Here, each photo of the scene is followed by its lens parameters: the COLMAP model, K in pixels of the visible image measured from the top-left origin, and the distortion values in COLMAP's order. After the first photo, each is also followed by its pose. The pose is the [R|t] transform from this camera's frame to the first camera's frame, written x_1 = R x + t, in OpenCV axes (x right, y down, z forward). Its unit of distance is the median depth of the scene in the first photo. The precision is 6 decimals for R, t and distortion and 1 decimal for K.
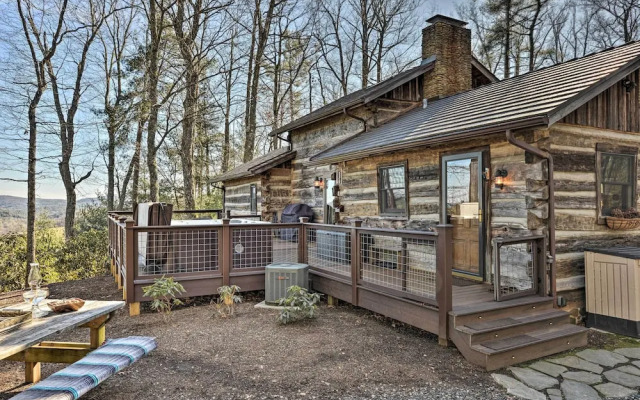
lens RADIAL K [[419.7, 0, 323.6], [0, 419.7, 200.1], [0, 0, 1]] dist [0.007420, 0.002355]
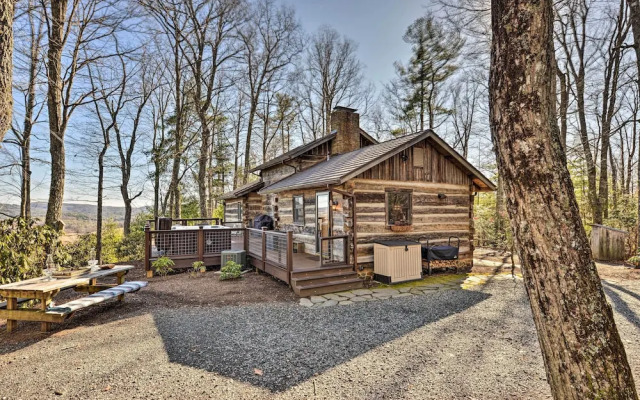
lens RADIAL K [[303.0, 0, 318.6], [0, 303.0, 200.2], [0, 0, 1]] dist [0.012518, -0.000187]
pose [[0.999981, -0.001152, 0.006081, 0.199973], [0.001294, 0.999723, -0.023512, -0.027076], [-0.006052, 0.023520, 0.999705, -0.253232]]
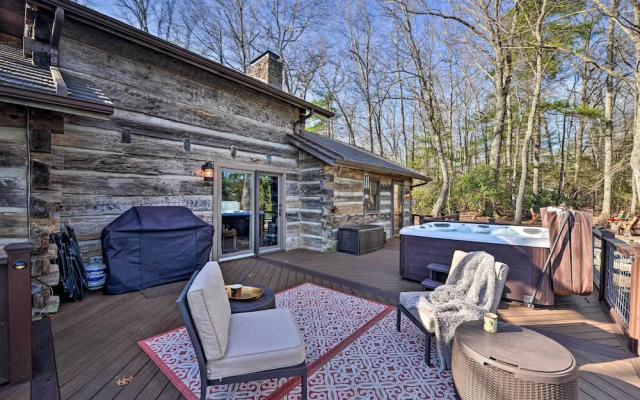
lens RADIAL K [[255.9, 0, 319.8], [0, 255.9, 201.3], [0, 0, 1]] dist [-0.003750, -0.000305]
pose [[-0.343517, -0.005129, 0.939132, -0.553309], [-0.012714, 0.999919, 0.000810, -0.000197], [-0.939060, -0.011662, -0.343554, 1.248048]]
